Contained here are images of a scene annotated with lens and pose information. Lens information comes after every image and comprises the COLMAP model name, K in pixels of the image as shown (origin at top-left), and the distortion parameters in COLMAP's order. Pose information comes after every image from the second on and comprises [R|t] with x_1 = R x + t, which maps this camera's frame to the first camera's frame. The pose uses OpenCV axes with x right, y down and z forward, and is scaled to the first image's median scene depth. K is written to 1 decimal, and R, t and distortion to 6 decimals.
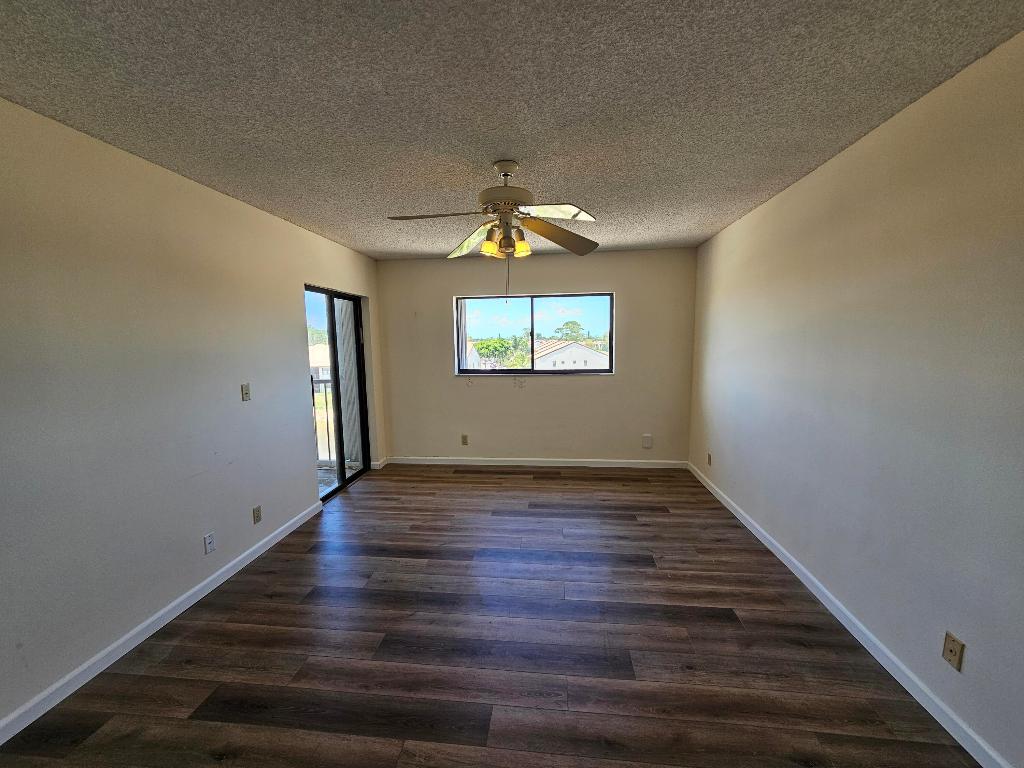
lens RADIAL K [[417.5, 0, 510.9], [0, 417.5, 386.9], [0, 0, 1]] dist [-0.000433, -0.000581]
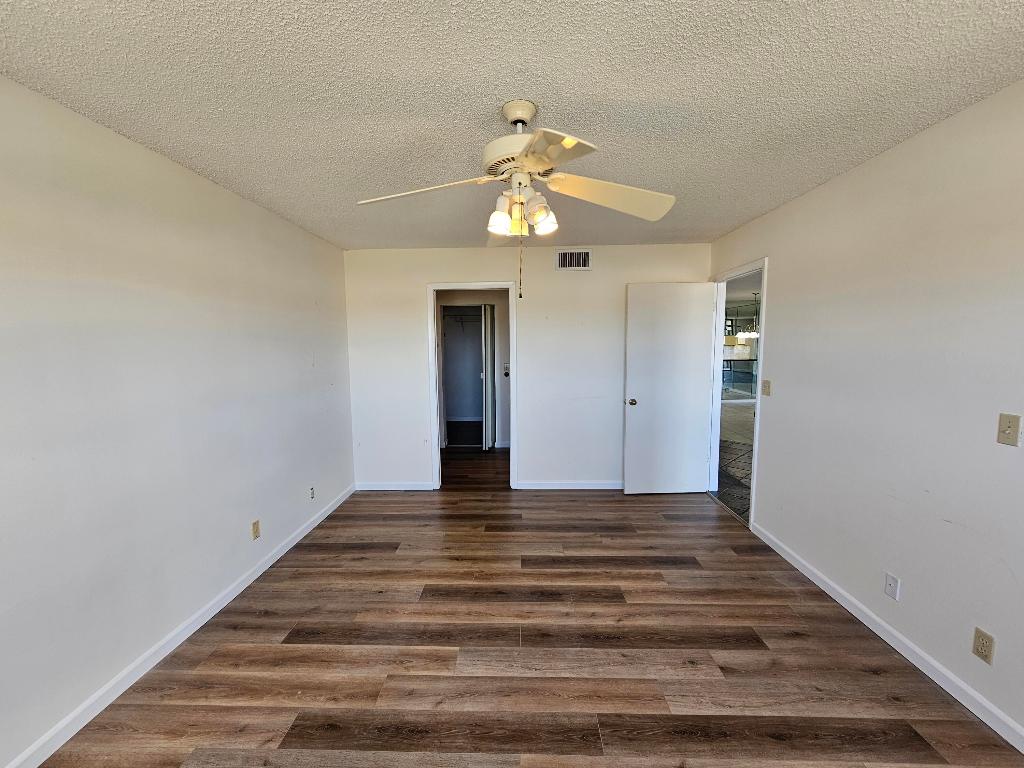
lens RADIAL K [[417.5, 0, 508.5], [0, 417.5, 384.4], [0, 0, 1]] dist [-0.000433, -0.000581]
pose [[-0.996670, 0.034425, -0.073923, 0.045740], [0.018223, 0.977624, 0.209570, -0.128020], [0.079483, 0.207525, -0.974995, 1.092132]]
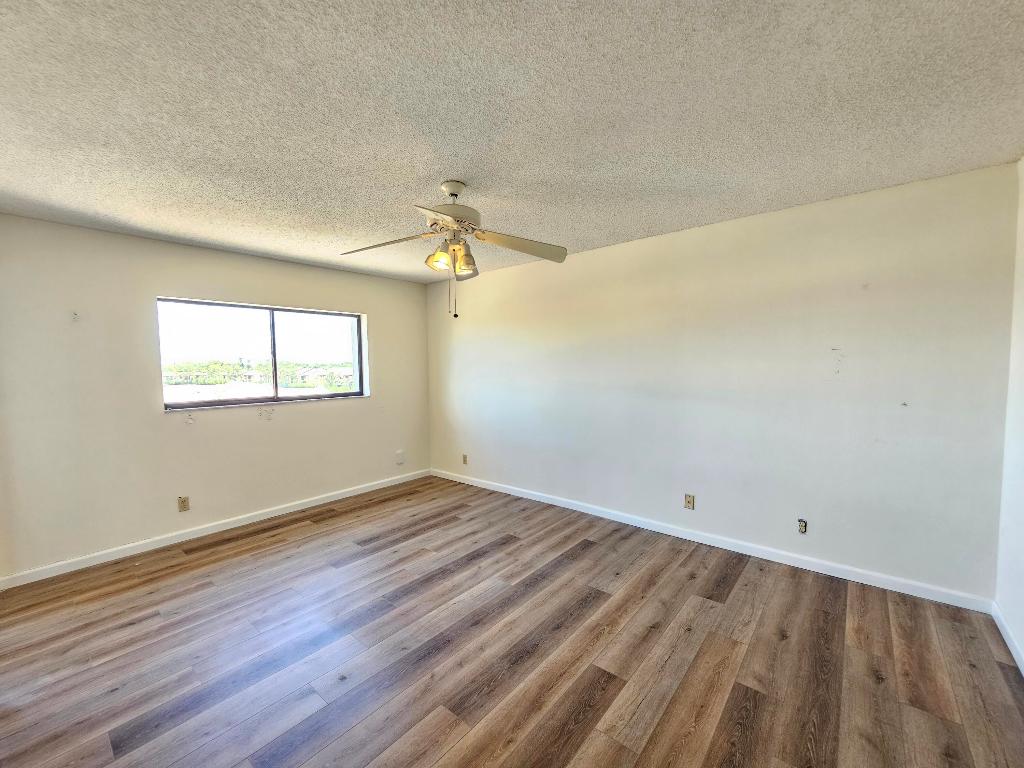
lens RADIAL K [[417.5, 0, 505.4], [0, 417.5, 385.0], [0, 0, 1]] dist [-0.000433, -0.000581]
pose [[0.558024, -0.031470, 0.829228, -0.494479], [0.097808, 0.994809, -0.028065, 0.004085], [-0.824040, 0.096767, 0.558206, 0.215367]]
